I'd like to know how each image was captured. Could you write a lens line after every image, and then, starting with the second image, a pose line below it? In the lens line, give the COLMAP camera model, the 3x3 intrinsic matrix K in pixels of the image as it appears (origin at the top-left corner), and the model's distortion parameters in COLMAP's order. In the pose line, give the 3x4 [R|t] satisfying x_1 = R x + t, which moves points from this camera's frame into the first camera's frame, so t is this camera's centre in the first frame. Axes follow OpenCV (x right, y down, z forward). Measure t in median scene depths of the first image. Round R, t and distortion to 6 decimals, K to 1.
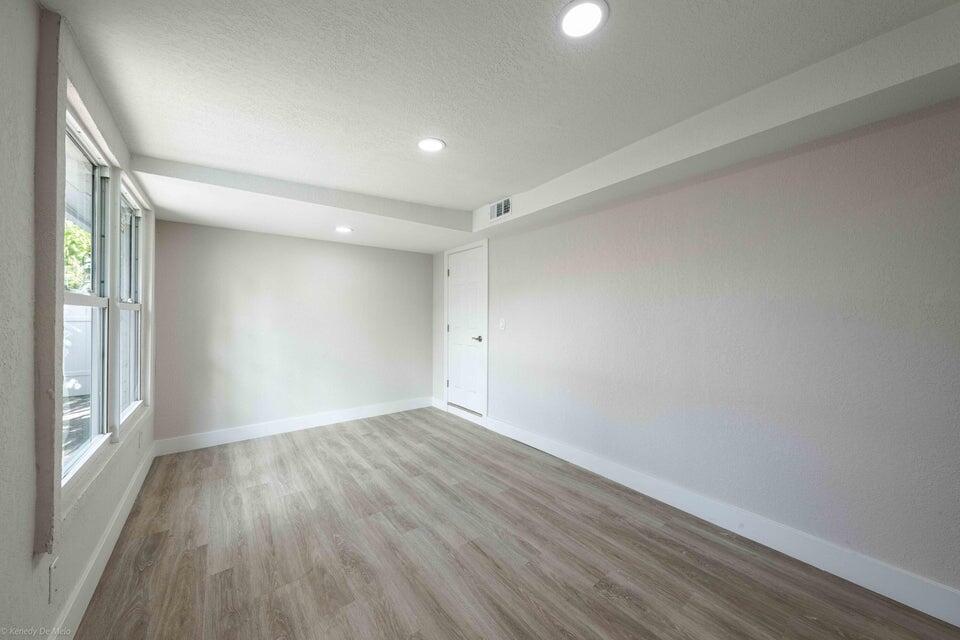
lens RADIAL K [[330.8, 0, 480.3], [0, 330.8, 318.1], [0, 0, 1]] dist [-0.000117, -0.000140]
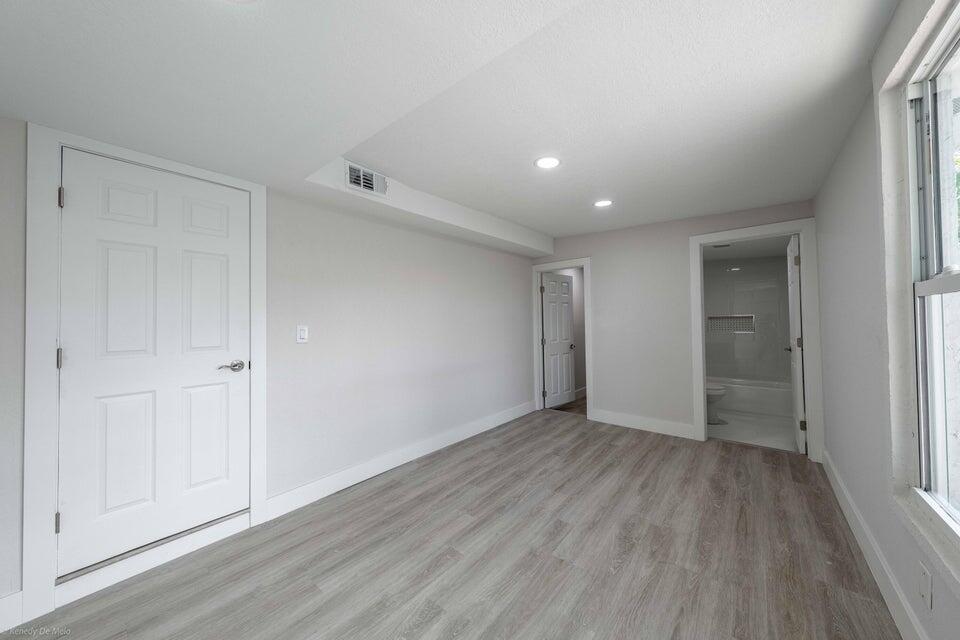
lens RADIAL K [[330.8, 0, 480.3], [0, 330.8, 318.1], [0, 0, 1]] dist [-0.000117, -0.000140]
pose [[-0.207461, 0.017182, 0.978092, -0.996698], [0.021088, 0.999692, -0.013089, 0.004312], [-0.978016, 0.017911, -0.207760, 1.232647]]
